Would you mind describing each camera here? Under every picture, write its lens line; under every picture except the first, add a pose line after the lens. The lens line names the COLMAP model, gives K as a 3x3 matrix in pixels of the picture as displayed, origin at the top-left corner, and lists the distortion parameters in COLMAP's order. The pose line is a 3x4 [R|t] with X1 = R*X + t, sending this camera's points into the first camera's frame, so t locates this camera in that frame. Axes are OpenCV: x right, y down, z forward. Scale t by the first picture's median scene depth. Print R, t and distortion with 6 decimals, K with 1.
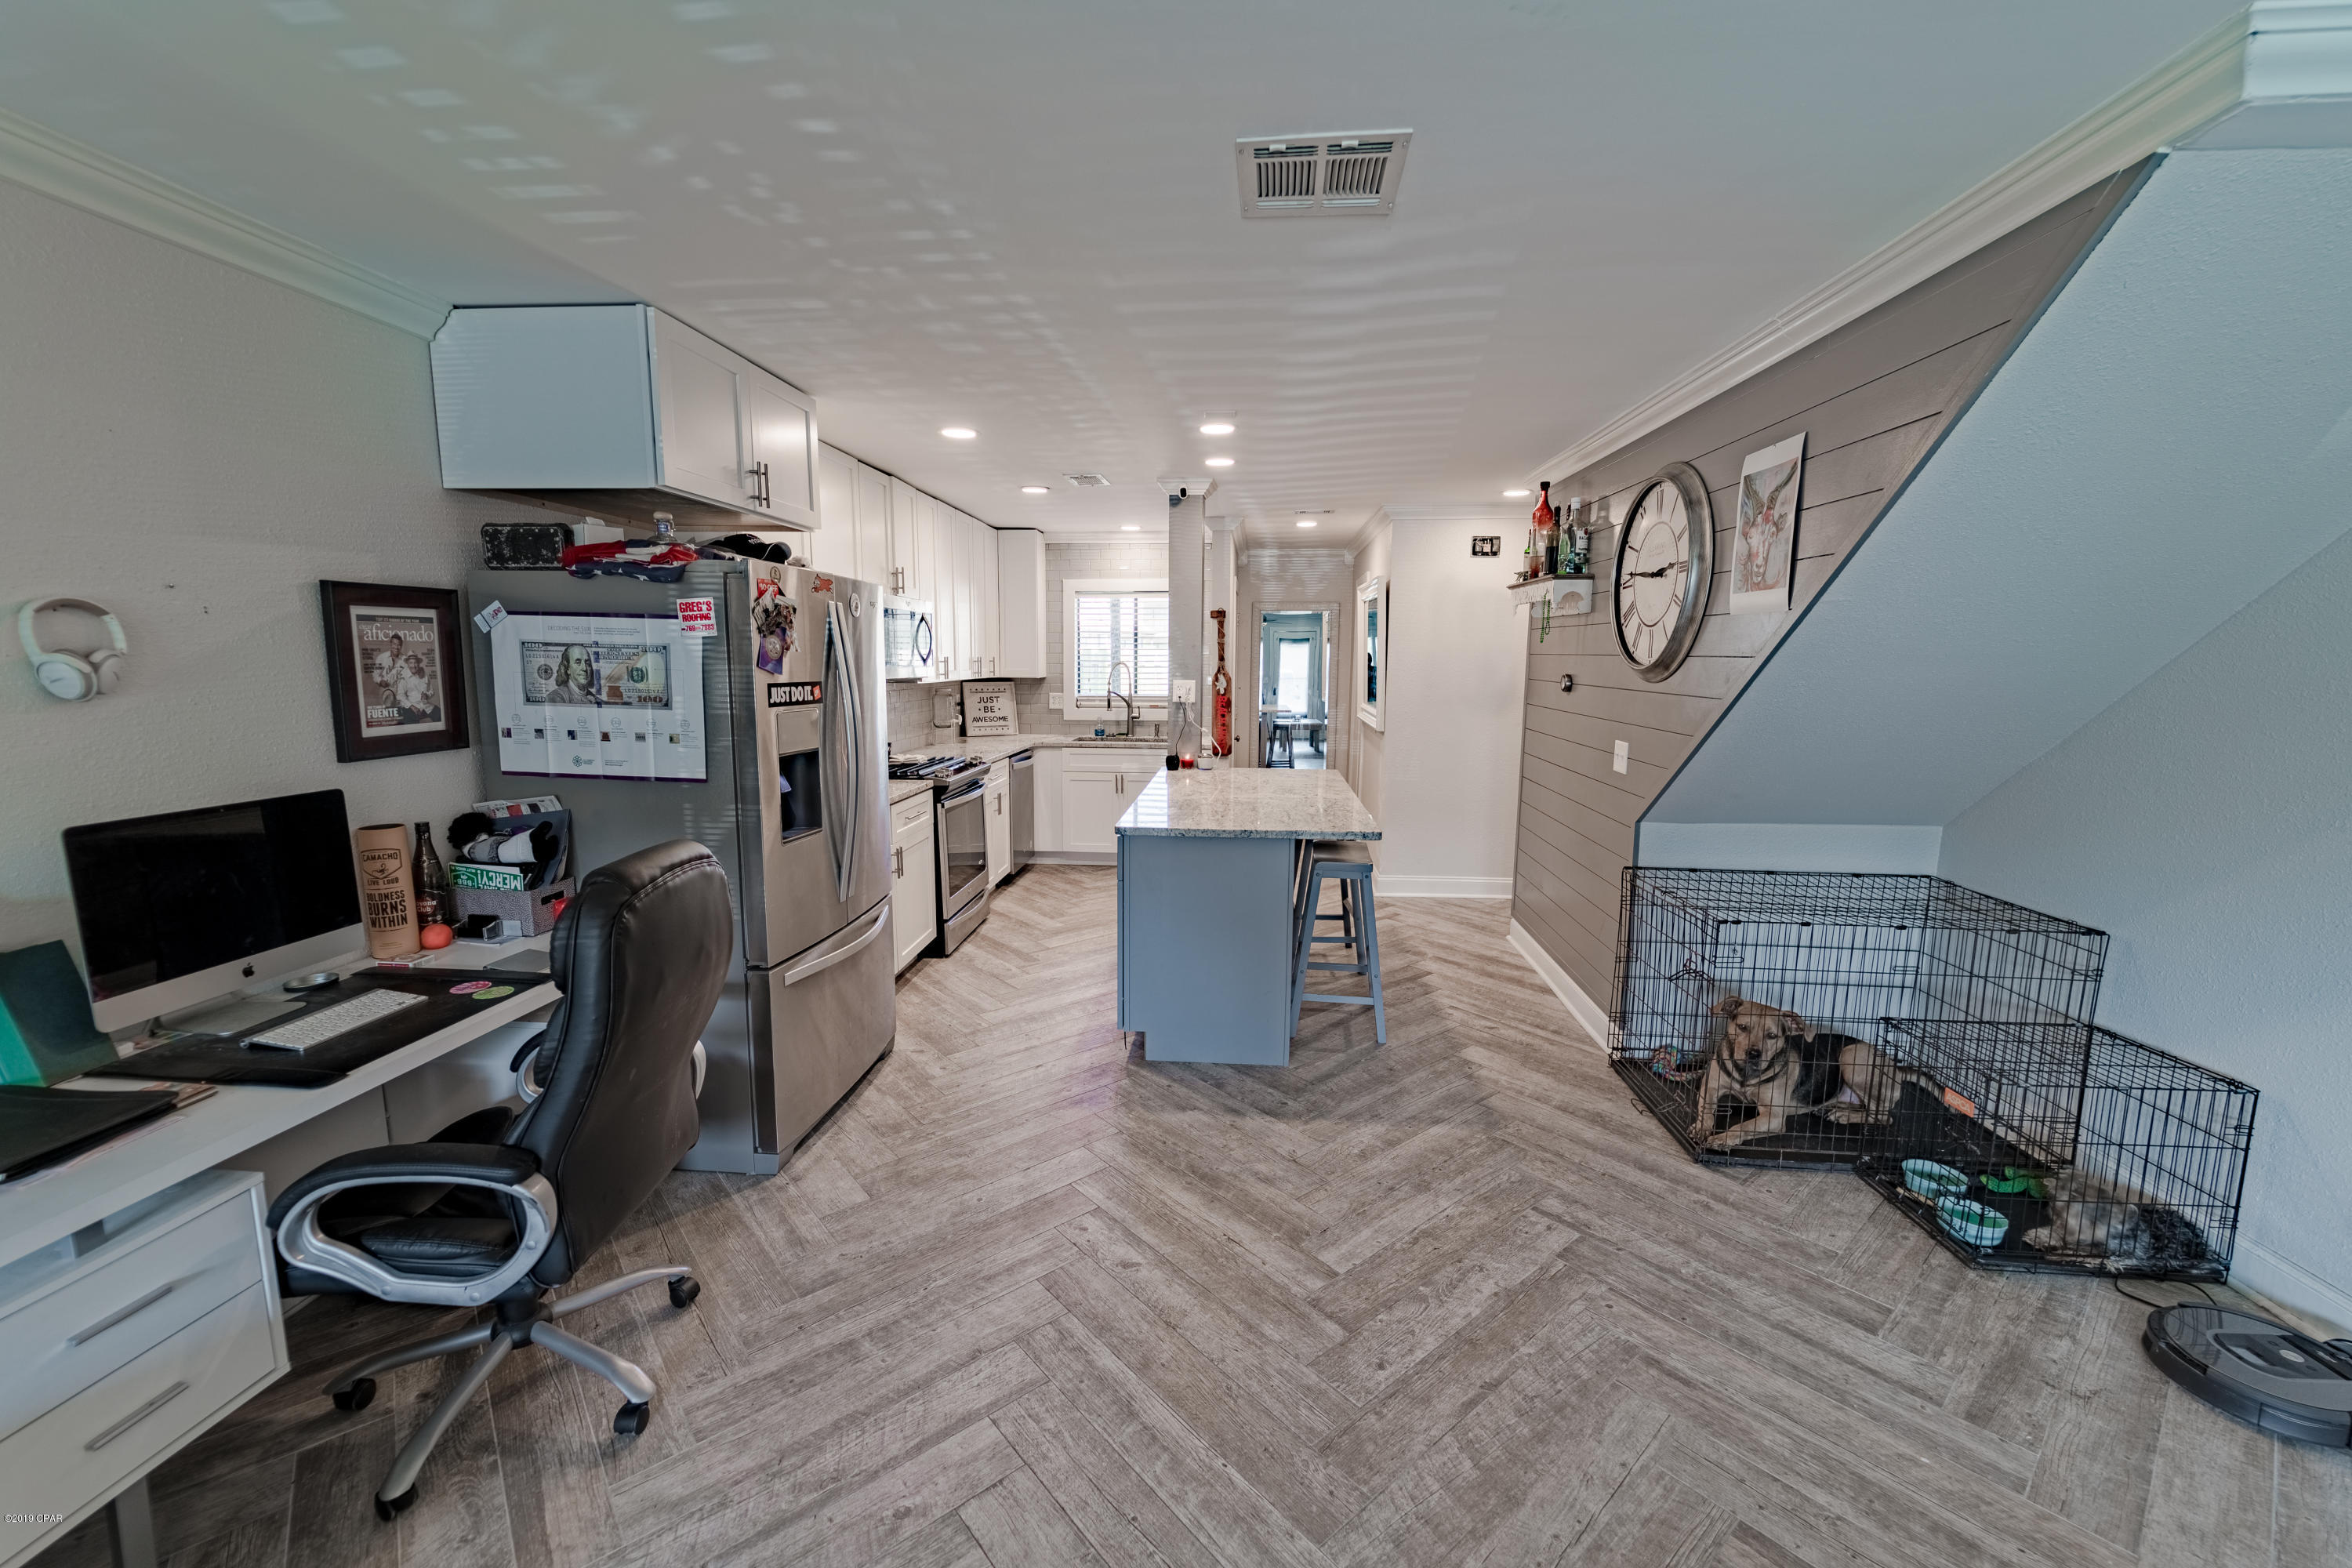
lens RADIAL K [[944.6, 0, 1172.1], [0, 944.6, 792.8], [0, 0, 1]] dist [-0.001285, -0.000518]
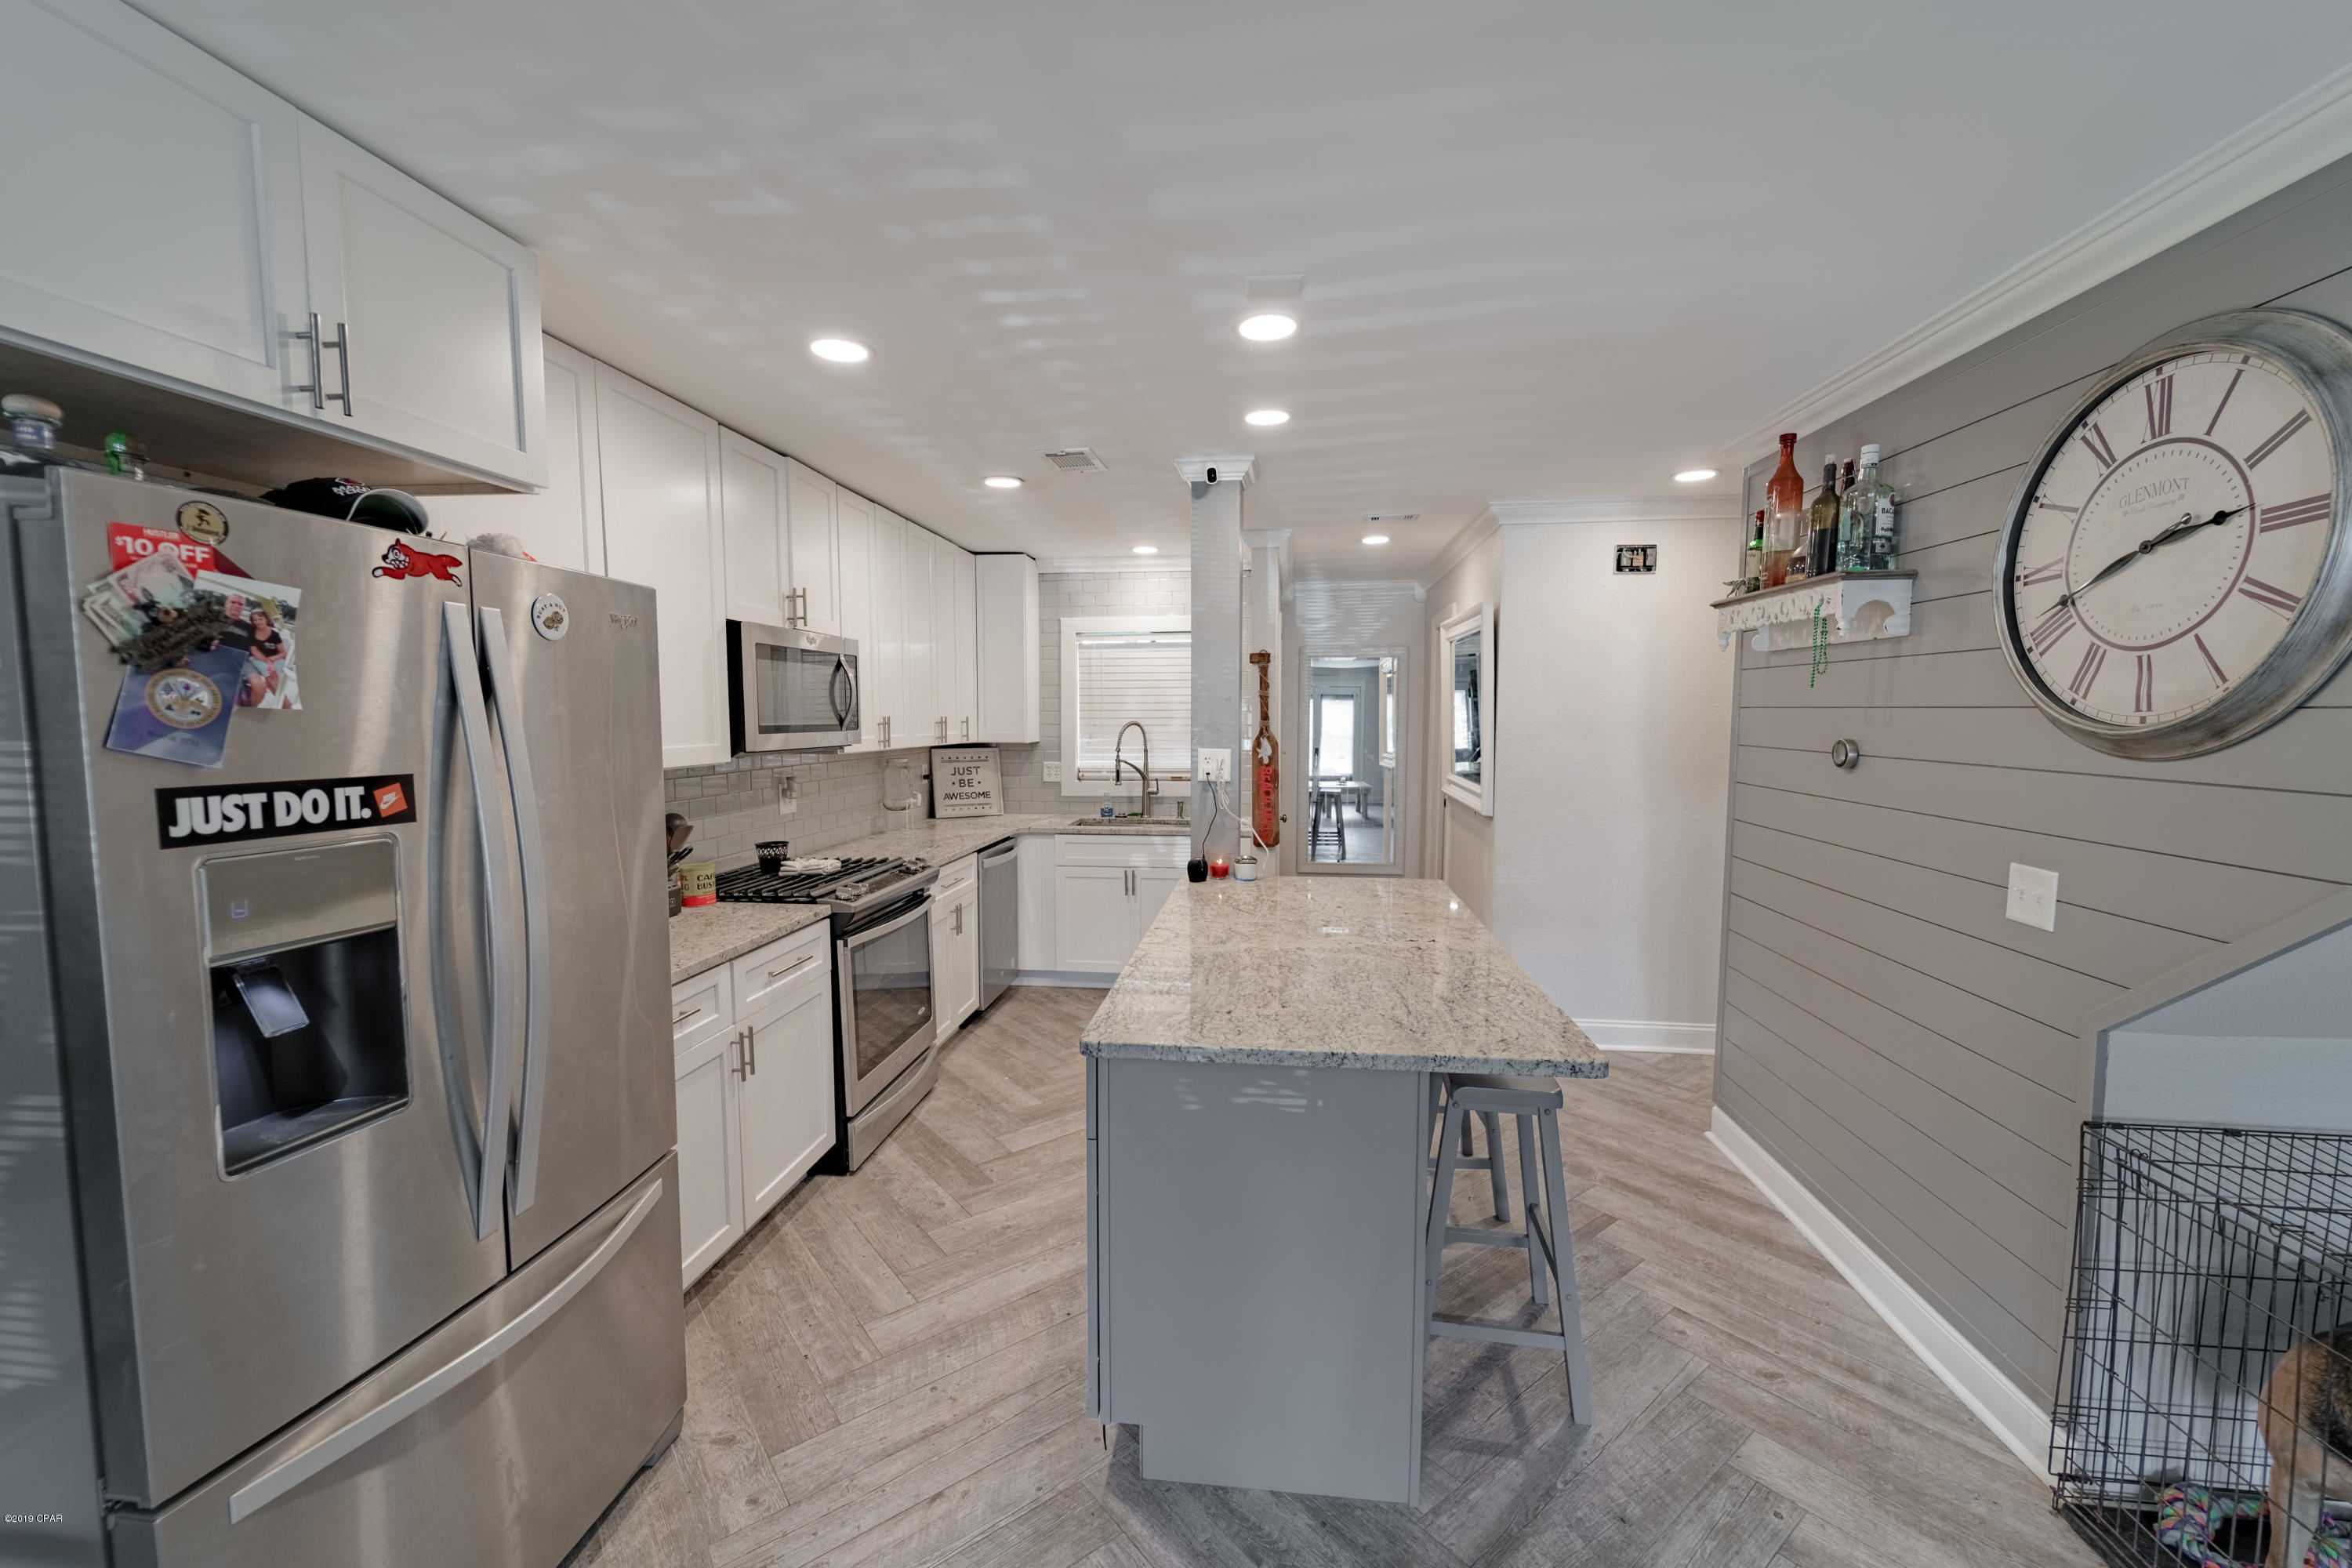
lens RADIAL K [[941.5, 0, 1171.3], [0, 941.5, 792.1], [0, 0, 1]] dist [0.000089, -0.000881]
pose [[0.999347, -0.003848, -0.035916, 0.007010], [0.001649, 0.998133, -0.061053, -0.052975], [0.036084, 0.060954, 0.997488, 0.365469]]
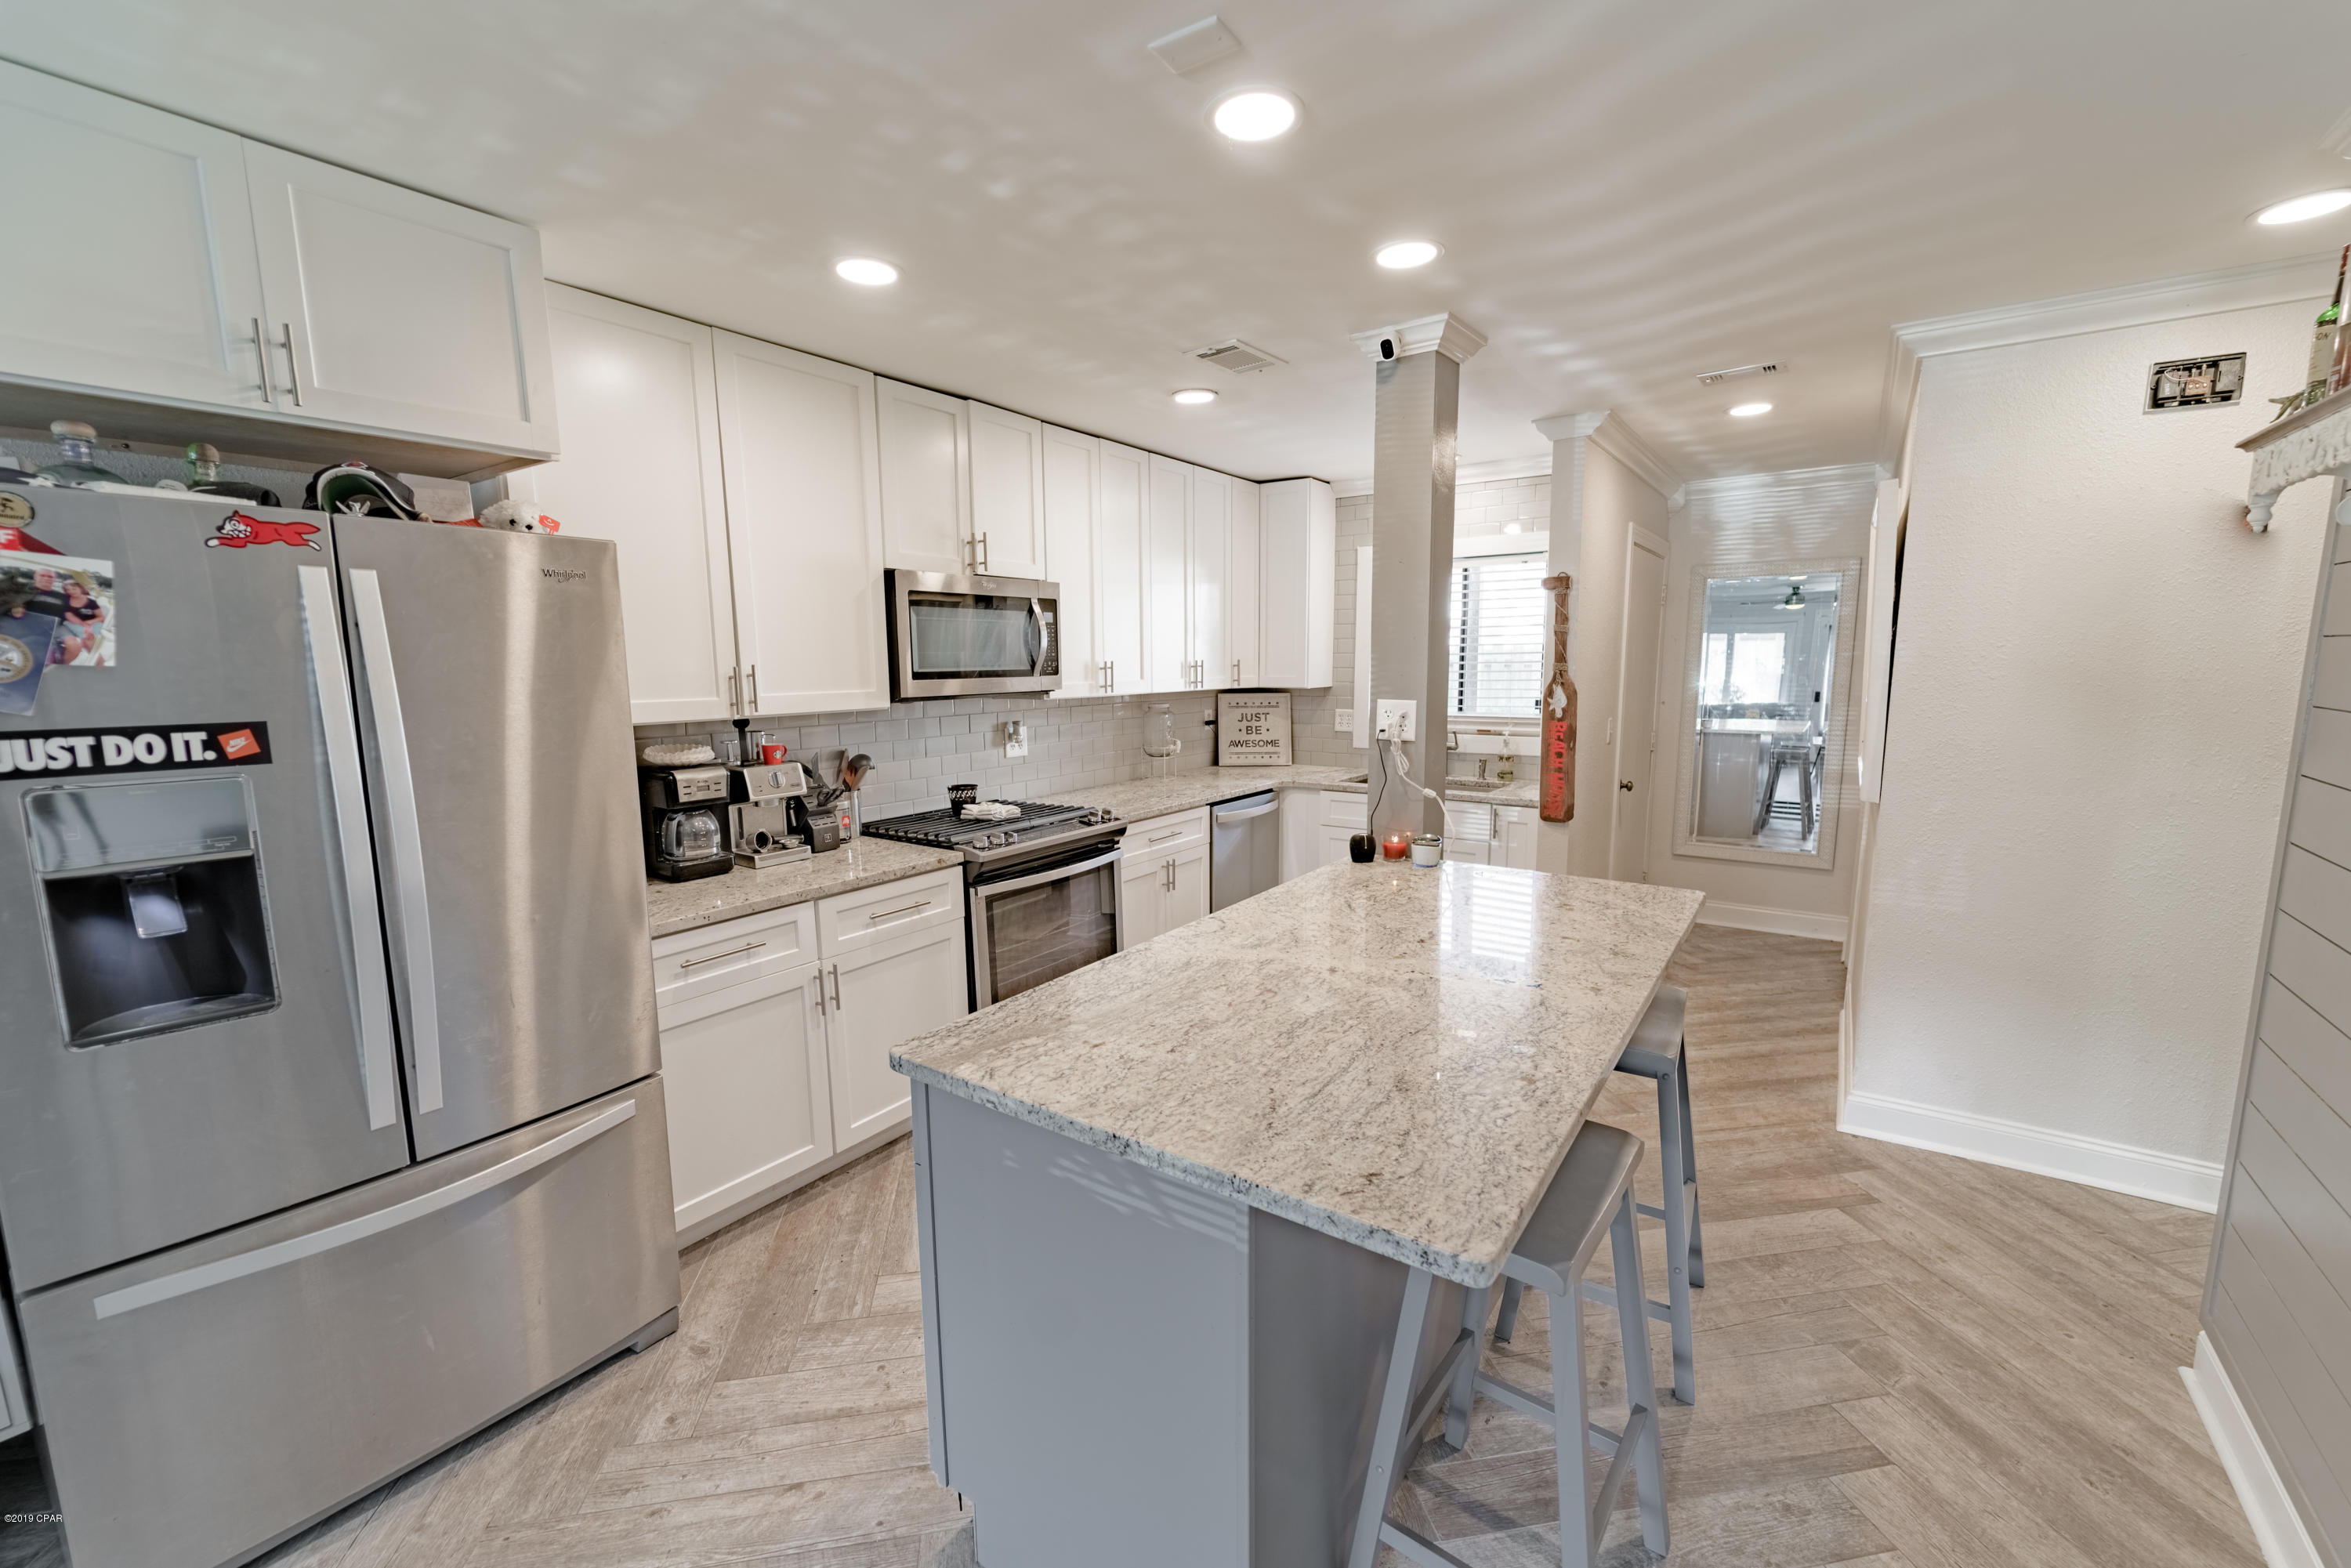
lens RADIAL K [[944.1, 0, 1171.6], [0, 944.1, 792.8], [0, 0, 1]] dist [-0.001285, -0.000518]
pose [[0.861442, 0.057372, -0.504605, 0.206149], [-0.057491, 0.998228, 0.015350, -0.075418], [0.504591, 0.015787, 0.863214, 0.525197]]
